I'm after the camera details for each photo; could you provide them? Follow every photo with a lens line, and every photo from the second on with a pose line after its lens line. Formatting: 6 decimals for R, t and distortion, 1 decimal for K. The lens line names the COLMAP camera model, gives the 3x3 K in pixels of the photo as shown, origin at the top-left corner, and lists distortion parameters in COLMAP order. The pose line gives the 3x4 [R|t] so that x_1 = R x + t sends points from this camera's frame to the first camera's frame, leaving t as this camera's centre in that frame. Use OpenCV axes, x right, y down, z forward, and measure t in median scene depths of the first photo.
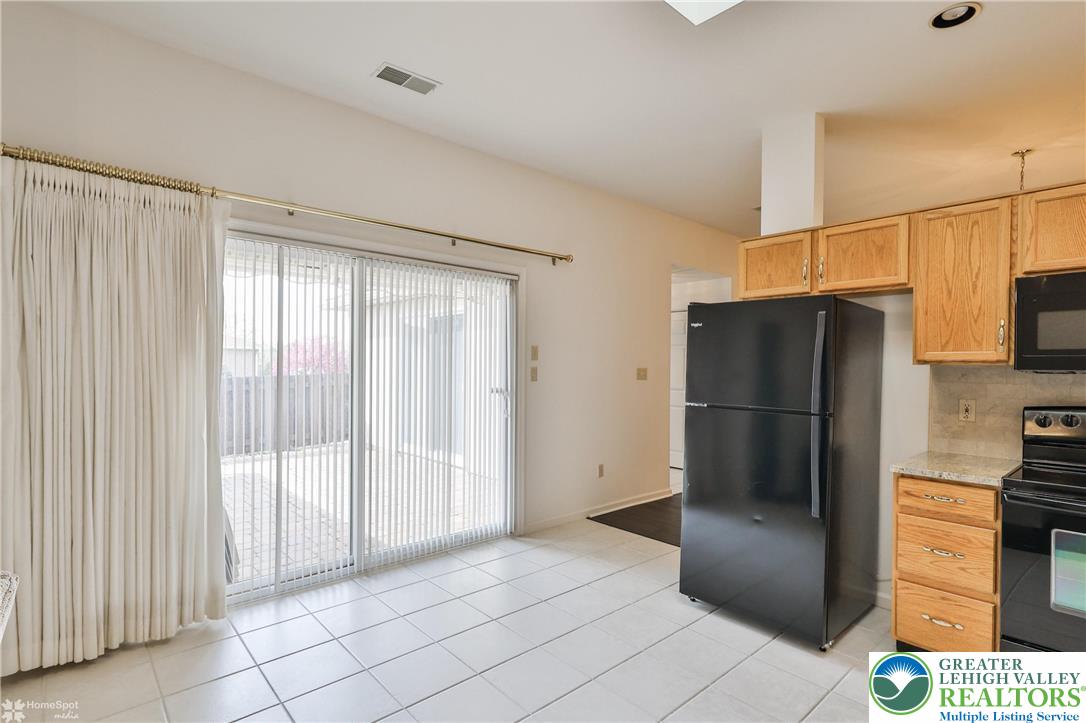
lens RADIAL K [[541.3, 0, 544.2], [0, 541.3, 358.4], [0, 0, 1]] dist [-0.000333, 0.000234]
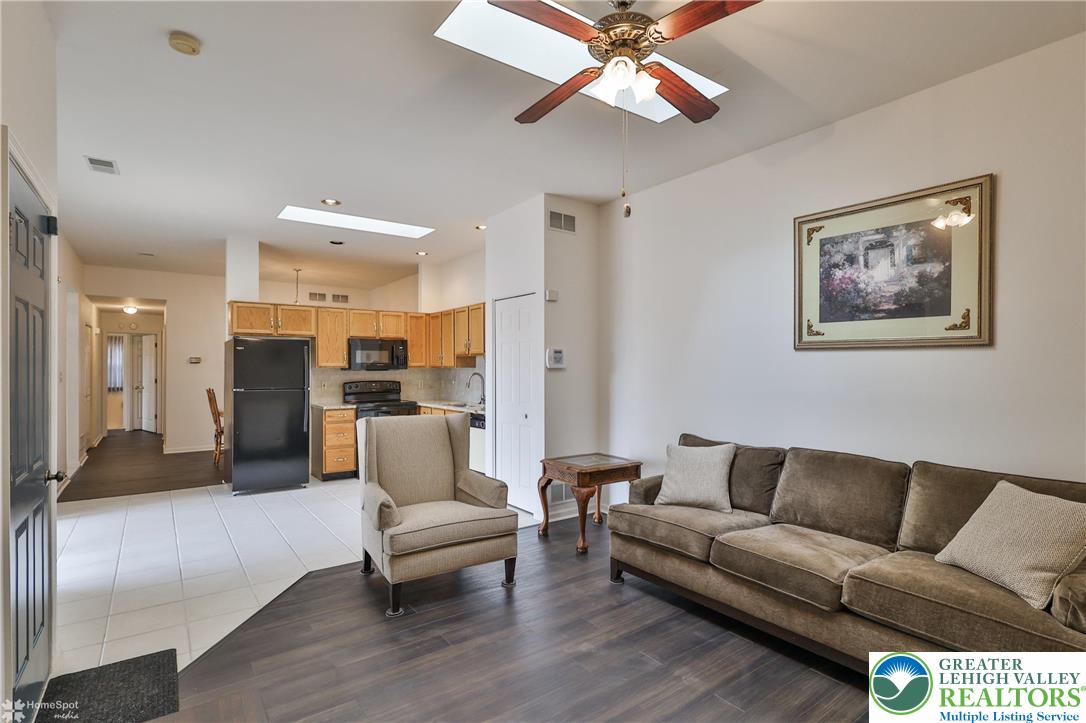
lens RADIAL K [[537.2, 0, 543.0], [0, 537.2, 361.5], [0, 0, 1]] dist [-0.015641, 0.000448]
pose [[0.105050, 0.003943, 0.994459, -1.563075], [-0.006261, 0.999975, -0.003304, -0.016524], [-0.994447, -0.005879, 0.105072, -0.279596]]
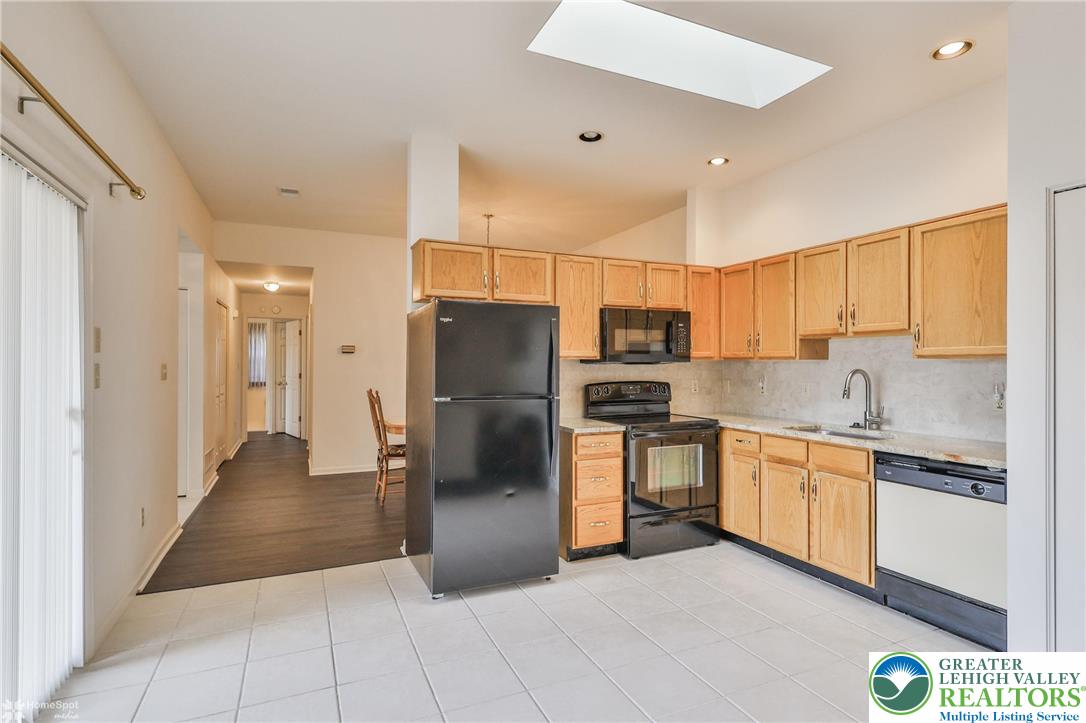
lens RADIAL K [[541.3, 0, 544.2], [0, 541.3, 358.4], [0, 0, 1]] dist [-0.000333, 0.000234]
pose [[0.303935, 0.001367, 0.952692, -0.649724], [-0.009676, 0.999952, 0.001652, 0.006773], [-0.952644, -0.009720, 0.303934, 0.549545]]
